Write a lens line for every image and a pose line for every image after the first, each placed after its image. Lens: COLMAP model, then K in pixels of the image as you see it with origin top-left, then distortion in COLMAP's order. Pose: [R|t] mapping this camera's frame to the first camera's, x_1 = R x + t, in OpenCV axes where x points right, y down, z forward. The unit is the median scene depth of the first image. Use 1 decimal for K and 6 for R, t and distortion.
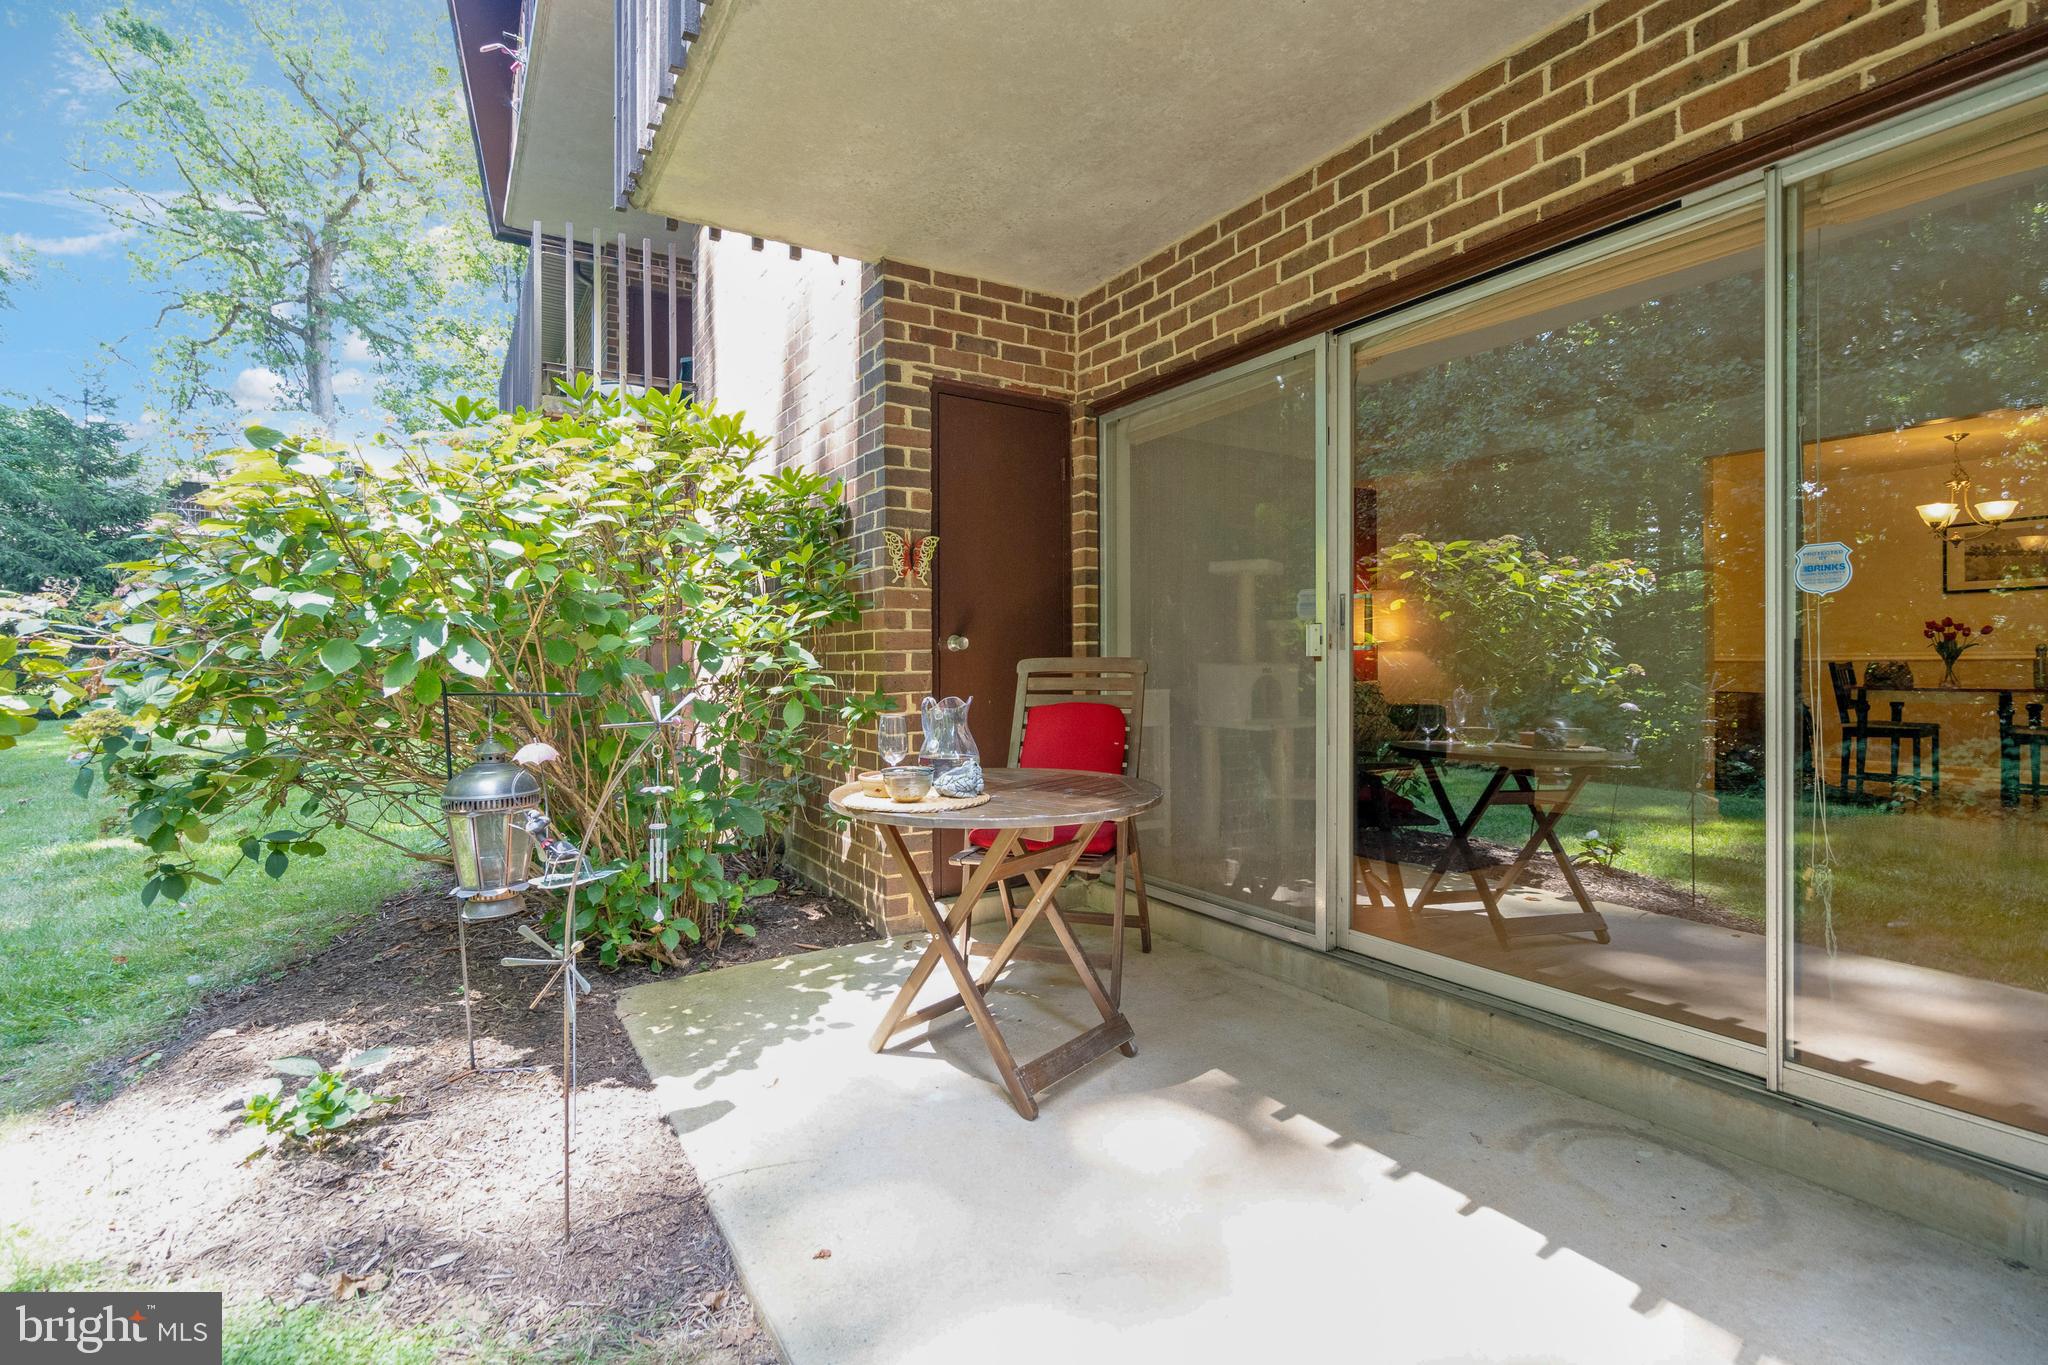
lens RADIAL K [[937.4, 0, 1005.3], [0, 937.4, 669.3], [0, 0, 1]] dist [-0.005563, 0.002873]
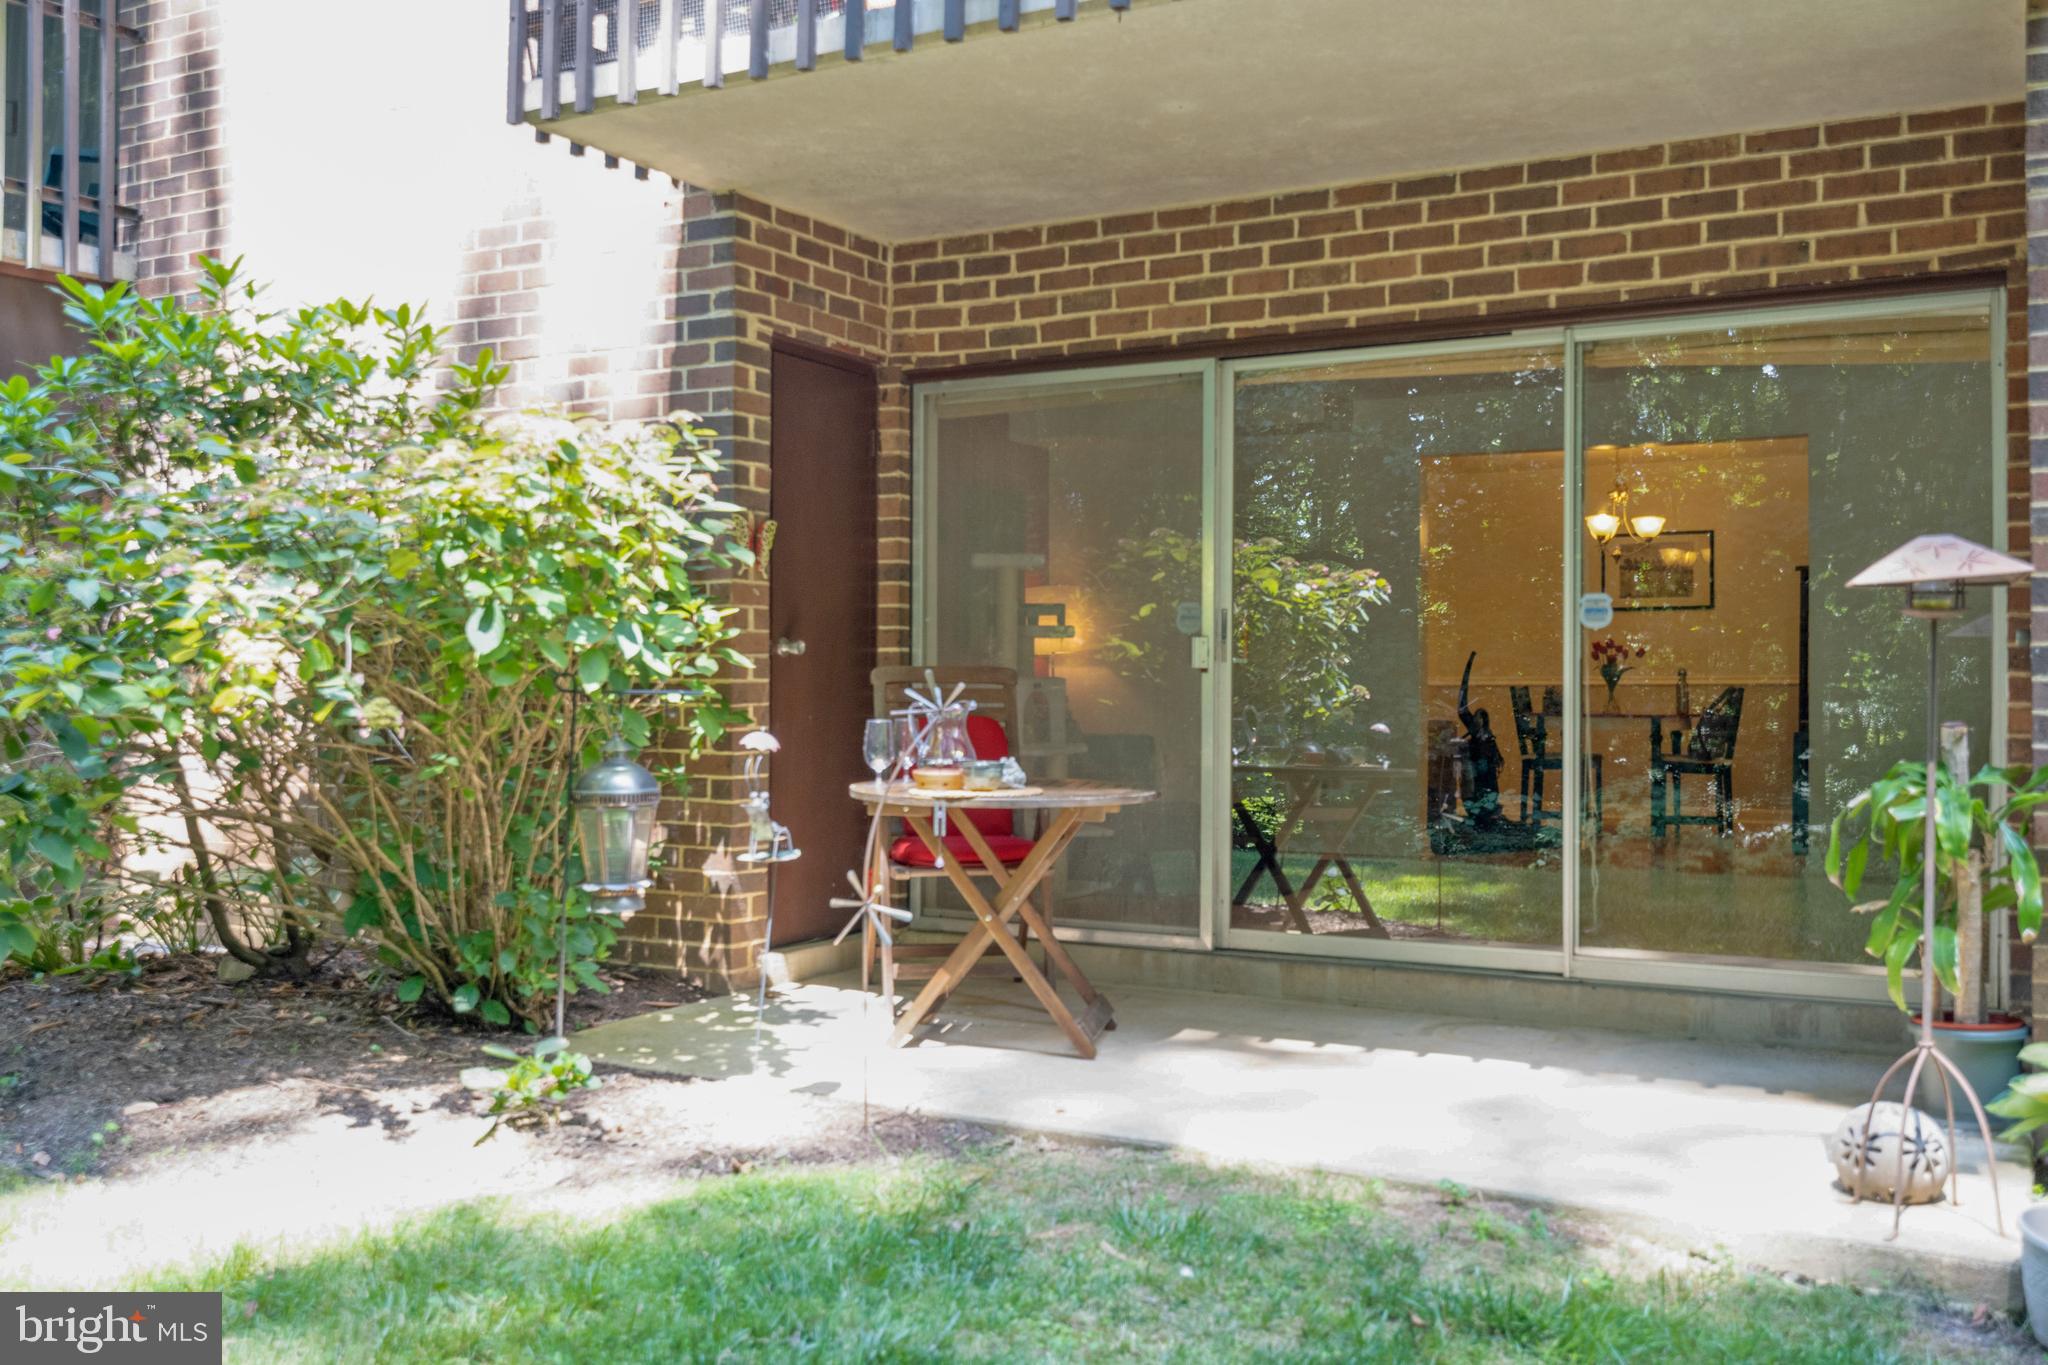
lens RADIAL K [[1932.0, 0, 1022.7], [0, 1932.0, 688.9], [0, 0, 1]] dist [0.020409, 0.000000]
pose [[0.868783, 0.008904, 0.495113, -0.774136], [-0.005082, 0.999946, -0.009064, 0.025818], [-0.495167, 0.005359, 0.868781, -0.653942]]
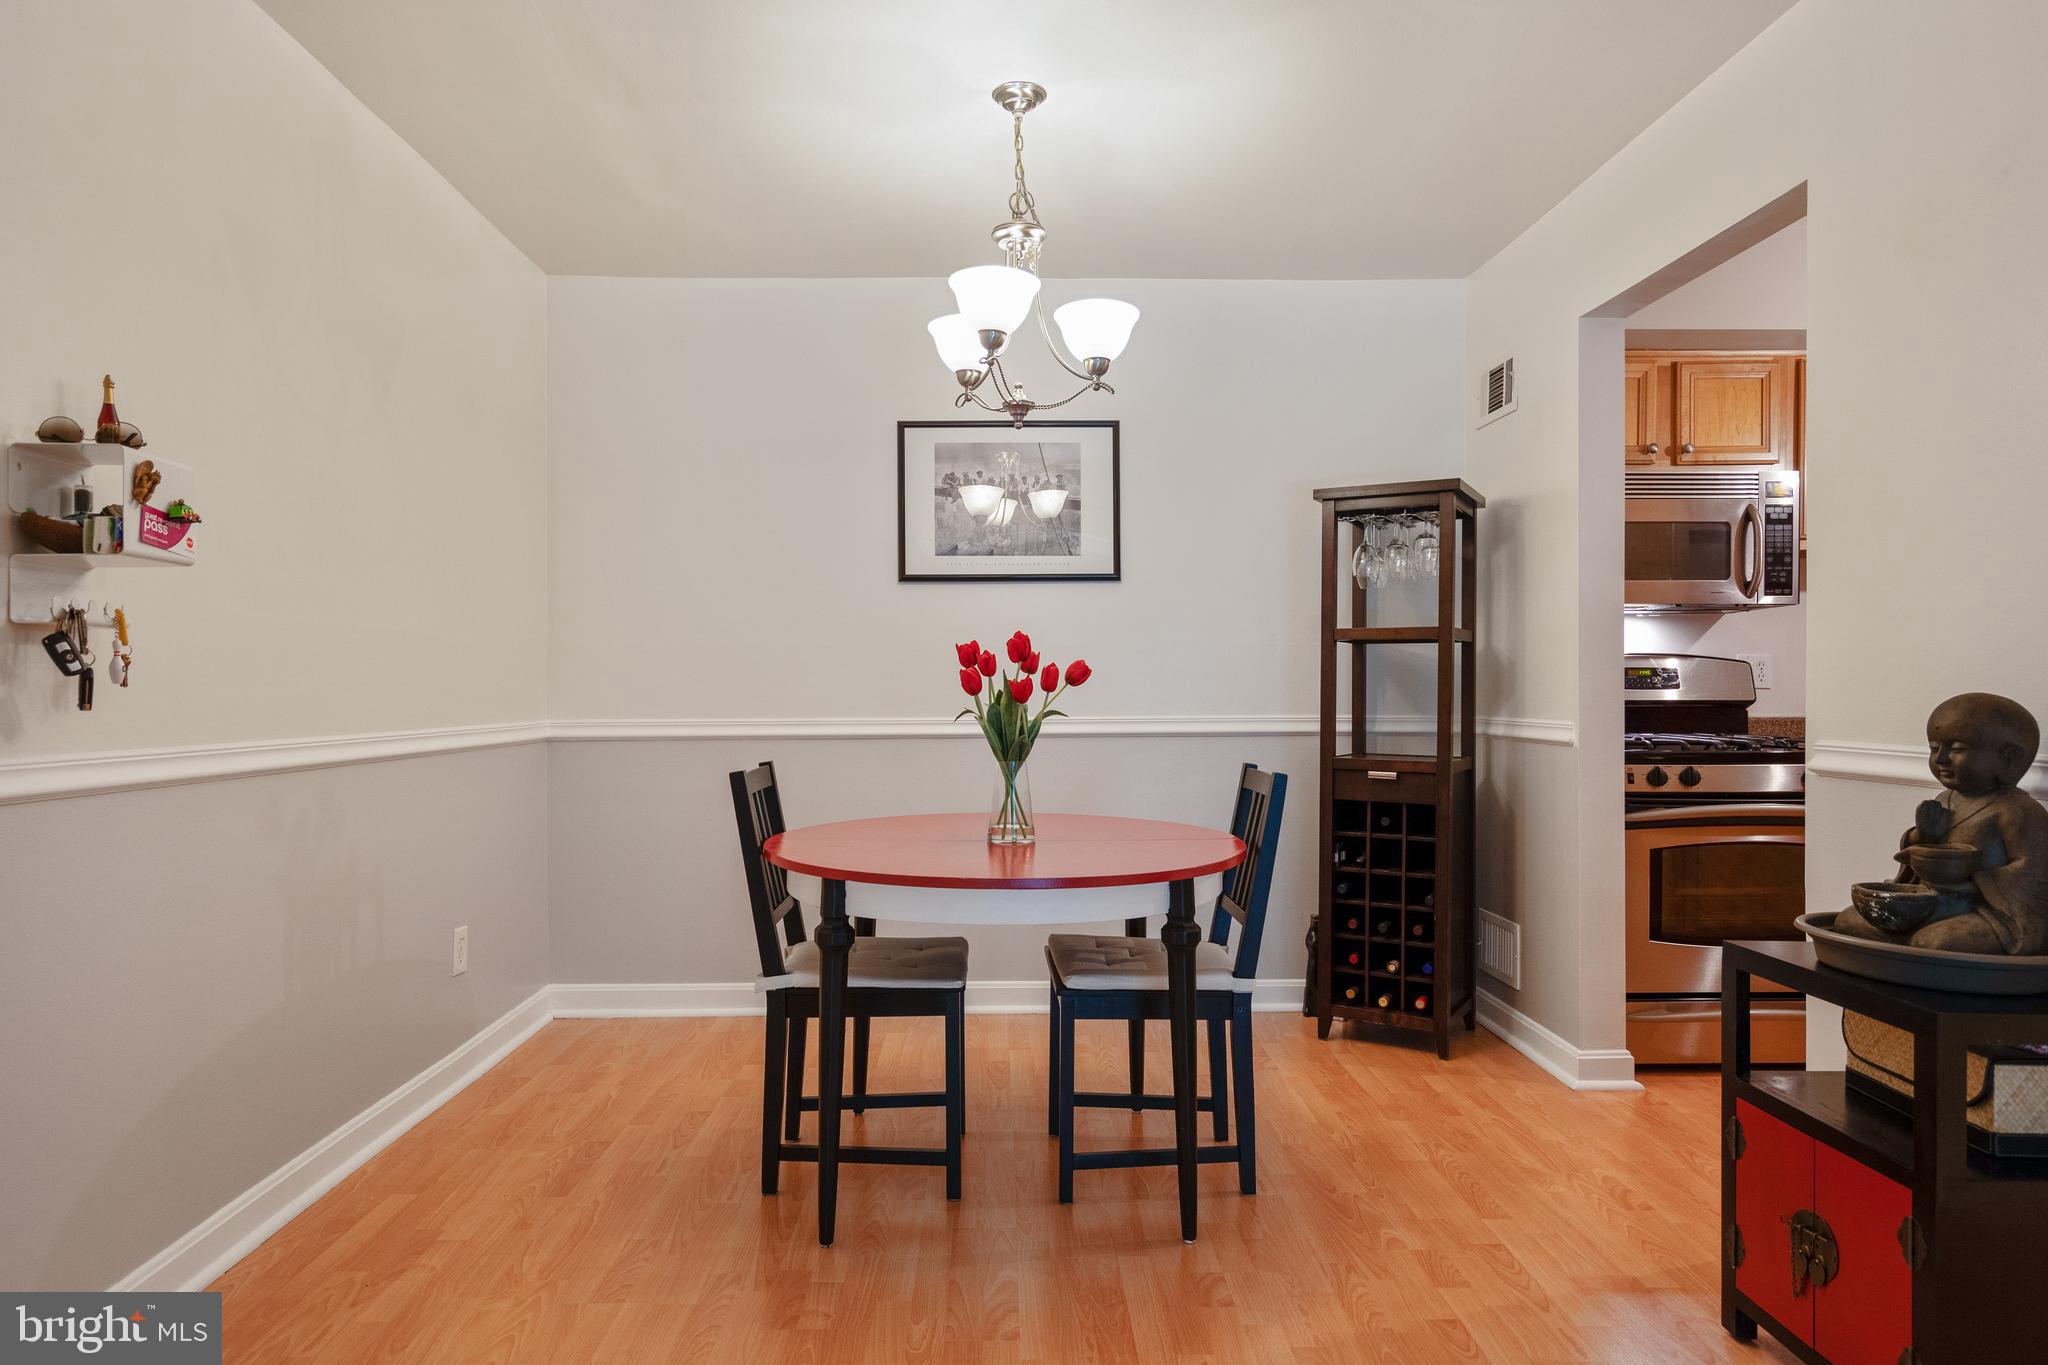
lens RADIAL K [[1216.3, 0, 1019.9], [0, 1216.3, 691.2], [0, 0, 1]] dist [0.012131, 0.004805]
pose [[0.504435, -0.003318, 0.863444, 1.108738], [0.009452, 0.999954, -0.001679, -0.059050], [-0.863398, 0.009008, 0.504443, 1.355445]]
